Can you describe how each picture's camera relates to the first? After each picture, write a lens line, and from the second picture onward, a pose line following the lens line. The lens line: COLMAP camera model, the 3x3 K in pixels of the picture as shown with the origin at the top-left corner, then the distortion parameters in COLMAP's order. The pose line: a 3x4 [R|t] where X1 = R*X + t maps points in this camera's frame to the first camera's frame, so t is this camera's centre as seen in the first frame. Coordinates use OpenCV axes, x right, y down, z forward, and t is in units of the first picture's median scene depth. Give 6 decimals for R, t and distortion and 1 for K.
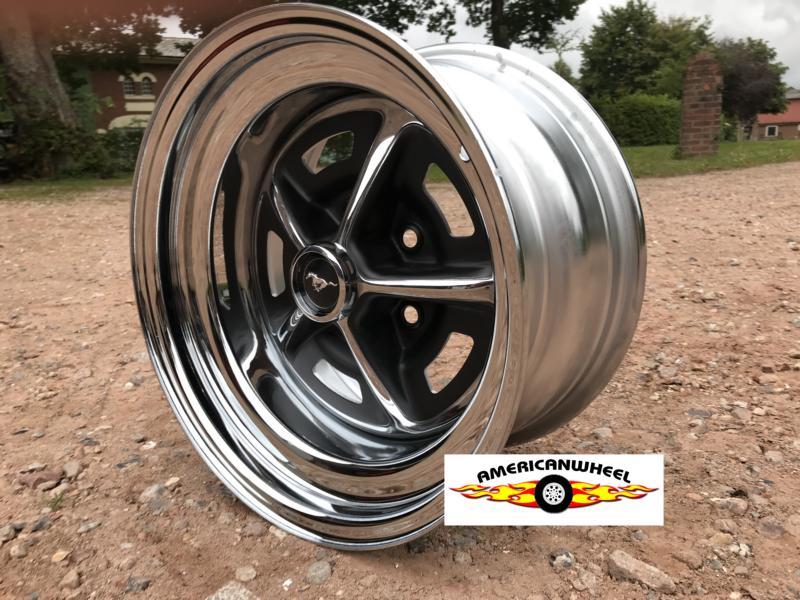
lens RADIAL K [[667.2, 0, 392.6], [0, 667.2, 298.6], [0, 0, 1]] dist [0.034732, -0.013510]
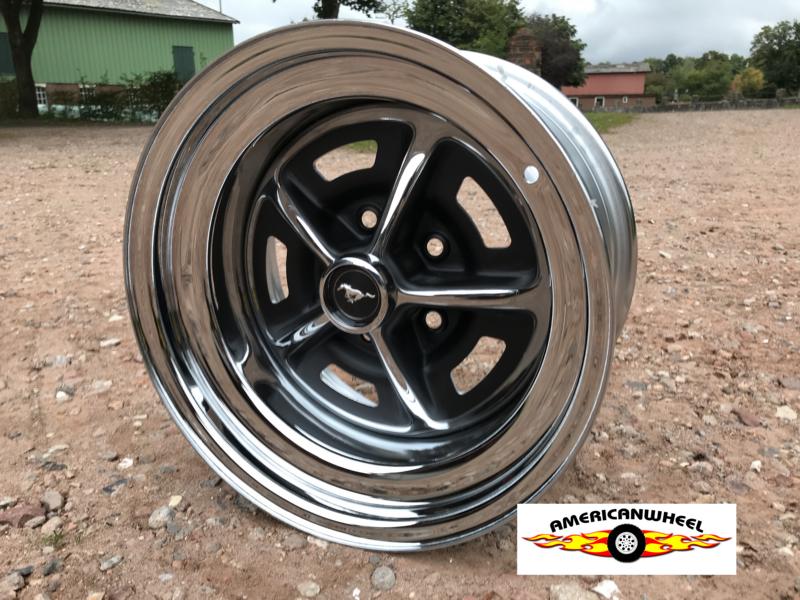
lens RADIAL K [[667.2, 0, 393.4], [0, 667.2, 296.4], [0, 0, 1]] dist [0.034732, -0.013510]
pose [[0.968492, -0.040600, 0.245714, -0.270638], [0.028020, 0.998122, 0.054477, -0.066431], [-0.247464, -0.045875, 0.967810, 0.011970]]
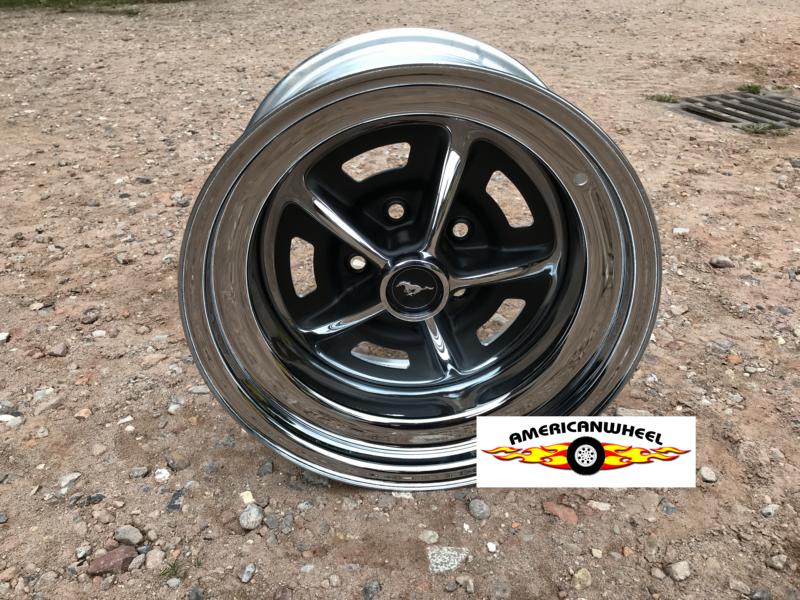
lens RADIAL K [[667.2, 0, 399.8], [0, 667.2, 303.0], [0, 0, 1]] dist [0.034732, -0.013510]
pose [[0.774659, -0.286202, 0.563908, -0.690349], [0.118559, 0.941642, 0.315046, -0.321821], [-0.621166, -0.177197, 0.763383, 0.143249]]
